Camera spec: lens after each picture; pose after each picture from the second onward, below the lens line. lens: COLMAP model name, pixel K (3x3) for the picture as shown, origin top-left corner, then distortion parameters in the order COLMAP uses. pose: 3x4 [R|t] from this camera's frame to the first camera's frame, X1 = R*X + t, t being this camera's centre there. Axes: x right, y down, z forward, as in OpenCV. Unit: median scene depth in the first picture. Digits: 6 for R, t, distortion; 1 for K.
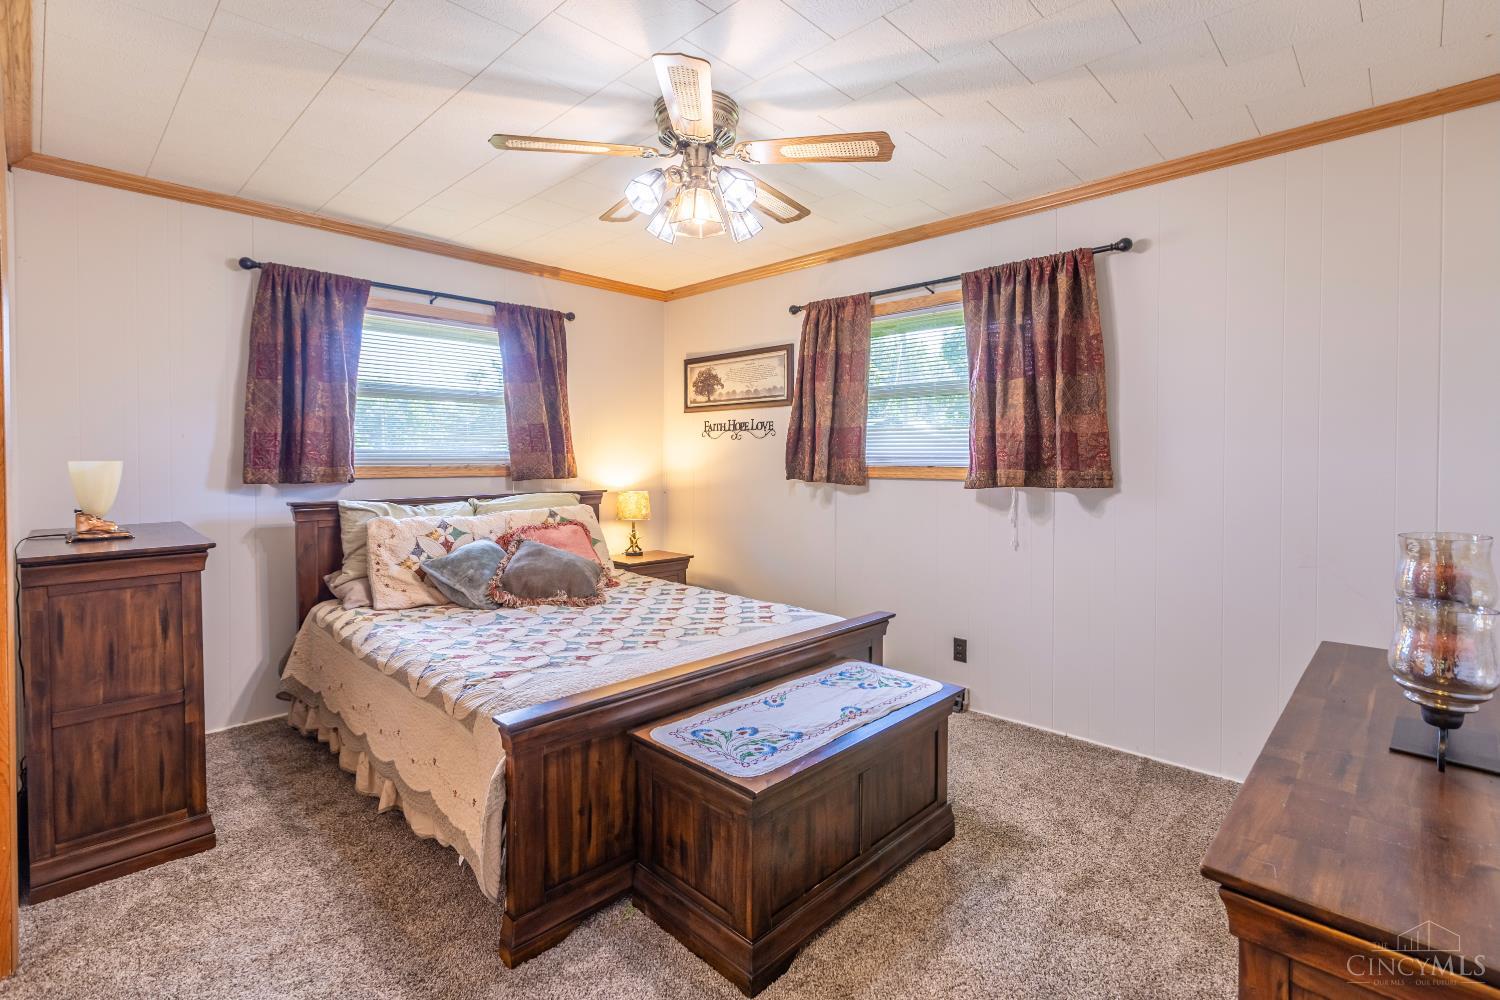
lens RADIAL K [[697.6, 0, 747.3], [0, 697.6, 463.8], [0, 0, 1]] dist [-0.000201, -0.000010]
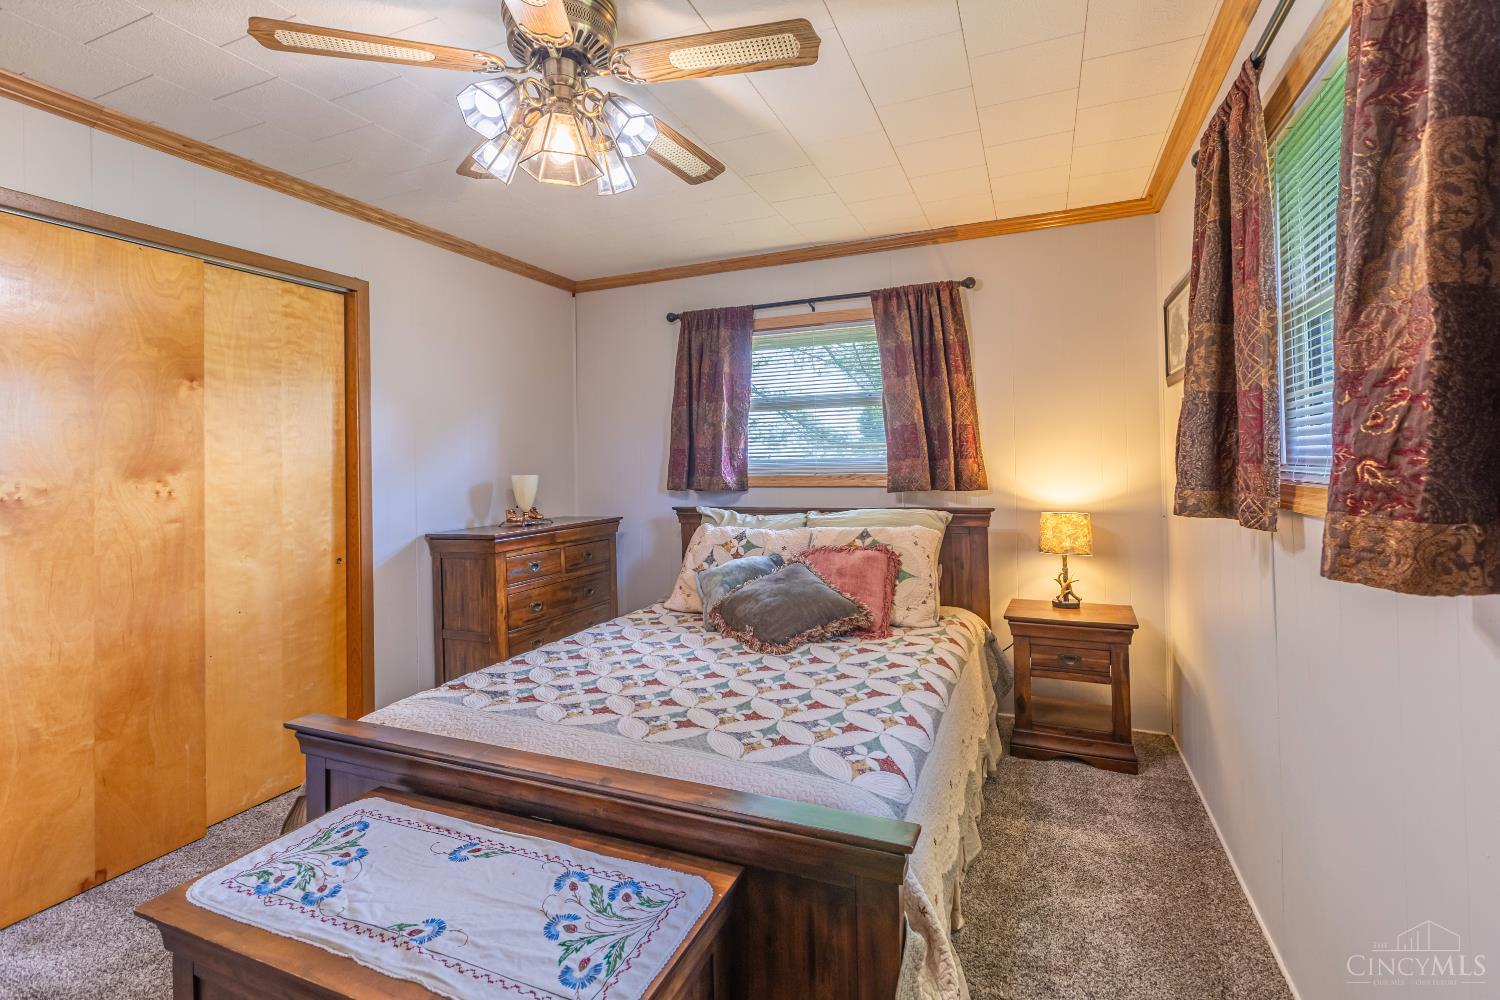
lens RADIAL K [[689.6, 0, 752.6], [0, 689.6, 443.1], [0, 0, 1]] dist [-0.000726, -0.000037]
pose [[0.368885, -0.039667, -0.928628, 0.457223], [0.010686, 0.999204, -0.038437, -0.006447], [0.929414, 0.004255, 0.369015, 0.616202]]
